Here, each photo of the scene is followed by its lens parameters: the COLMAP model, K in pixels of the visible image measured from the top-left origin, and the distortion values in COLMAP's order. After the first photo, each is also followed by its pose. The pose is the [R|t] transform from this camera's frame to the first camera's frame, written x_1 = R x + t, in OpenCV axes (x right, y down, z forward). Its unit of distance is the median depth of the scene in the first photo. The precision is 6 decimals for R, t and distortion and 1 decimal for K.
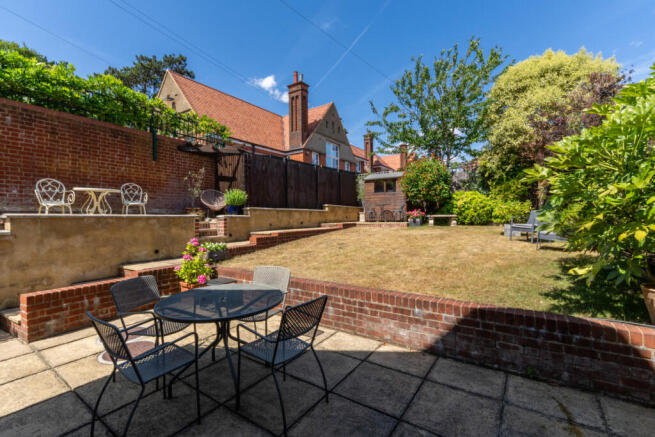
lens RADIAL K [[300.2, 0, 324.6], [0, 300.2, 214.4], [0, 0, 1]] dist [-0.011404, -0.000112]
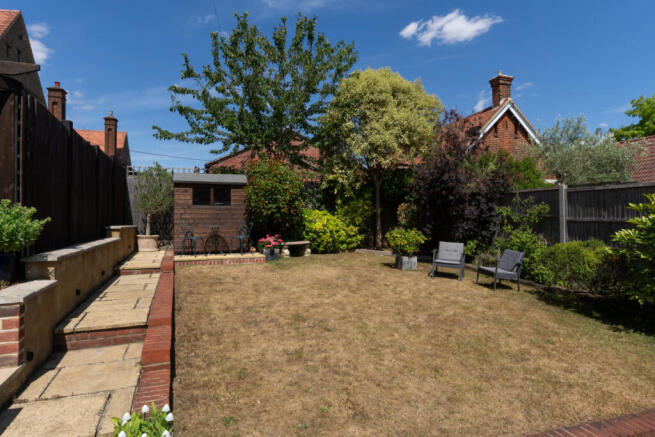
lens RADIAL K [[380.1, 0, 327.0], [0, 380.1, 221.8], [0, 0, 1]] dist [-0.021843, -0.002246]
pose [[0.592781, 0.003155, 0.805358, -0.316608], [-0.013026, 0.999899, 0.005671, -0.053820], [-0.805259, -0.013852, 0.592762, 0.392840]]
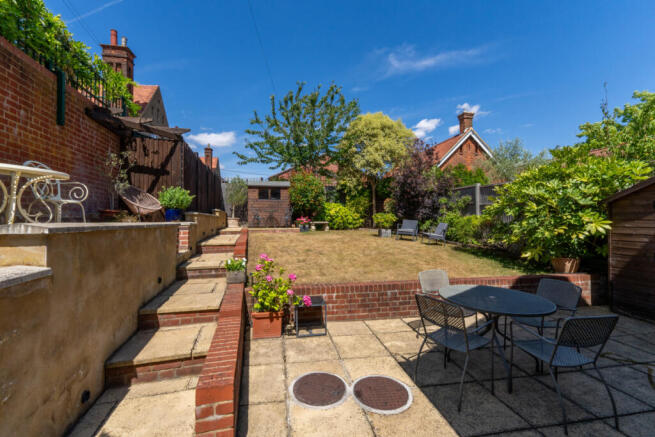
lens RADIAL K [[287.3, 0, 327.8], [0, 287.3, 219.0], [0, 0, 1]] dist [-0.011017, -0.000666]
pose [[0.680860, 0.011312, 0.732326, -0.438715], [-0.013368, 0.999906, -0.003017, -0.005935], [-0.732292, -0.007736, 0.680947, 0.189877]]
